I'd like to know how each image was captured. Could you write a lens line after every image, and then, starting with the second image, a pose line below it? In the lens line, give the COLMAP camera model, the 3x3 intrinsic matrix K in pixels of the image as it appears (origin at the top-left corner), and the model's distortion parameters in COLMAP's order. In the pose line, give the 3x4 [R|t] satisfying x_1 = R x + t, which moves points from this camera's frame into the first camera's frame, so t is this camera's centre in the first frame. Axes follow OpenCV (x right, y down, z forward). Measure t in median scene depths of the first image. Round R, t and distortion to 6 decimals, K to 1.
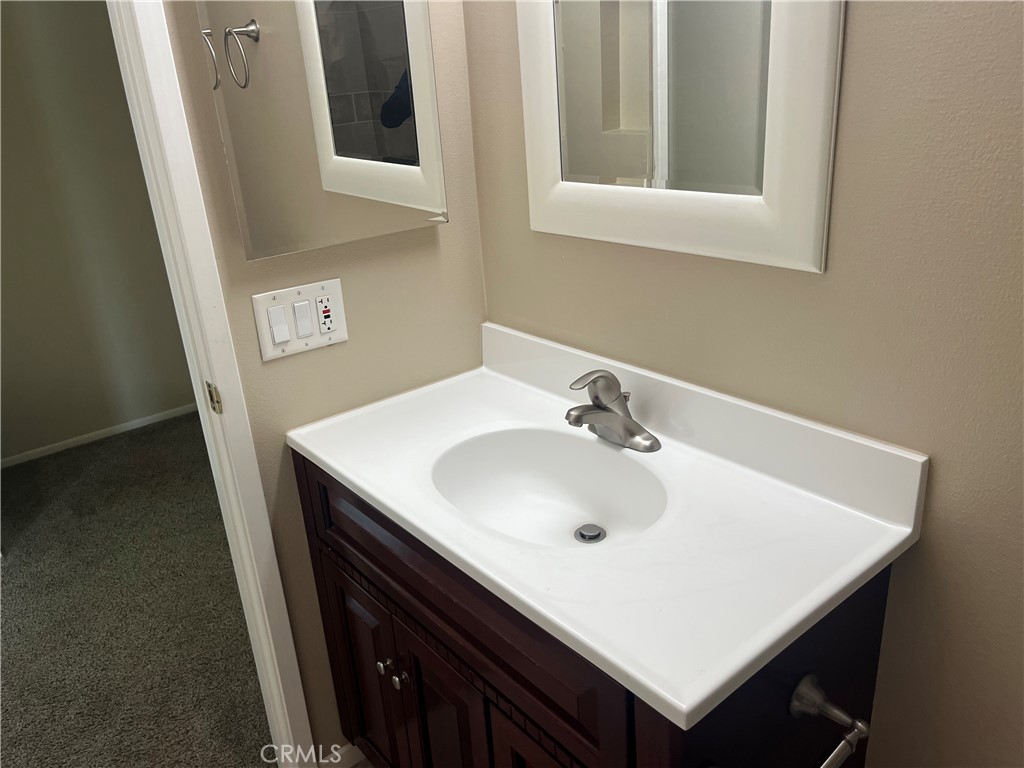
lens RADIAL K [[779.9, 0, 517.5], [0, 779.9, 376.1], [0, 0, 1]] dist [0.059903, -0.091052]
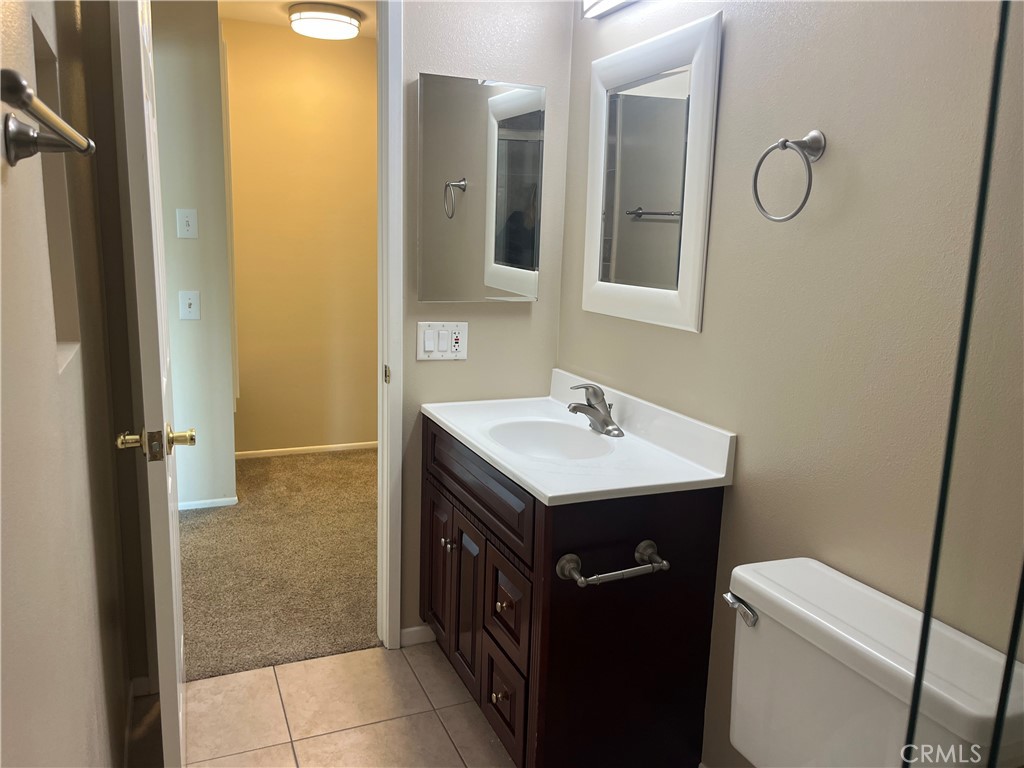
lens RADIAL K [[779.9, 0, 517.5], [0, 779.9, 376.1], [0, 0, 1]] dist [0.059903, -0.091052]
pose [[0.957448, 0.140180, -0.252277, 0.333172], [-0.183354, 0.970493, -0.156607, 0.242888], [0.222880, 0.196199, 0.954898, -0.607837]]
